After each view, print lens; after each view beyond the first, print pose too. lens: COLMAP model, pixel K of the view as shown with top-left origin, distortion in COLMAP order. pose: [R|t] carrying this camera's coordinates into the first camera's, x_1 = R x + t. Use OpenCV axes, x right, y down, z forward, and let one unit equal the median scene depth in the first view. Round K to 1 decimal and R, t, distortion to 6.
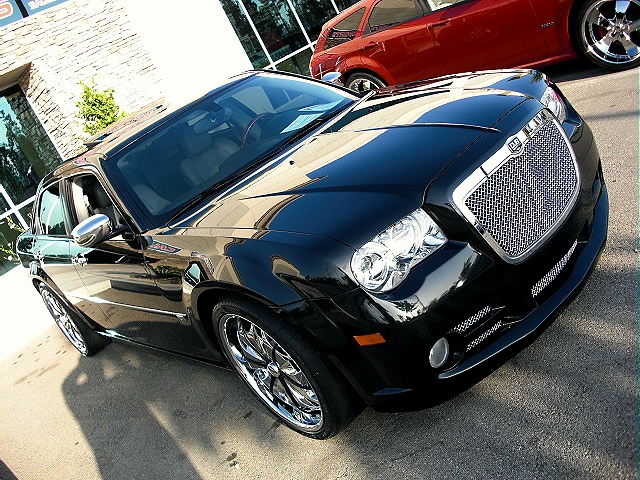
lens RADIAL K [[616.8, 0, 296.1], [0, 616.8, 243.4], [0, 0, 1]] dist [-0.113659, 0.000000]
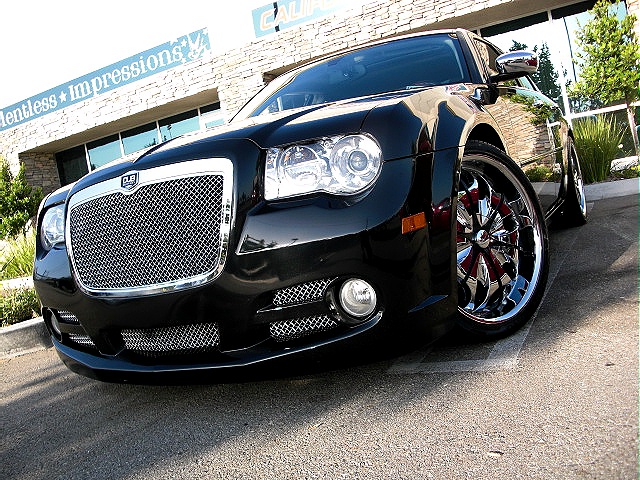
lens RADIAL K [[616.8, 0, 317.9], [0, 616.8, 241.7], [0, 0, 1]] dist [-0.113659, 0.000000]
pose [[0.399986, 0.445884, -0.800749, 0.794771], [-0.293108, 0.890031, 0.349188, -0.309216], [0.868389, 0.095036, 0.486692, 0.541371]]
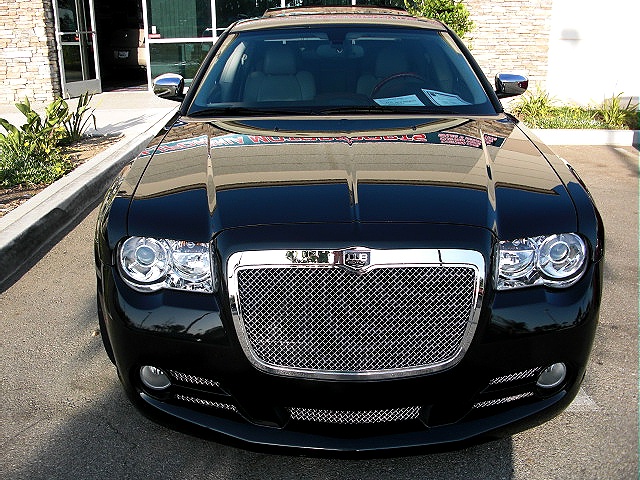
lens RADIAL K [[616.8, 0, 315.2], [0, 616.8, 235.1], [0, 0, 1]] dist [-0.113659, 0.000000]
pose [[0.673550, 0.612868, -0.413187, 0.414650], [-0.524867, 0.790177, 0.316443, -0.266987], [0.520428, 0.003728, 0.853897, 0.205544]]
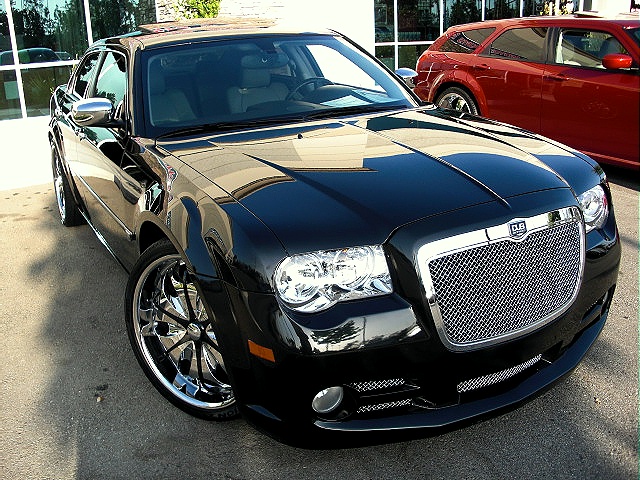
lens RADIAL K [[616.8, 0, 323.6], [0, 616.8, 234.9], [0, 0, 1]] dist [-0.113659, 0.000000]
pose [[0.894122, 0.446793, -0.030358, 0.093603], [-0.445355, 0.894257, 0.044314, -0.045704], [0.046947, -0.026102, 0.998556, 0.072915]]
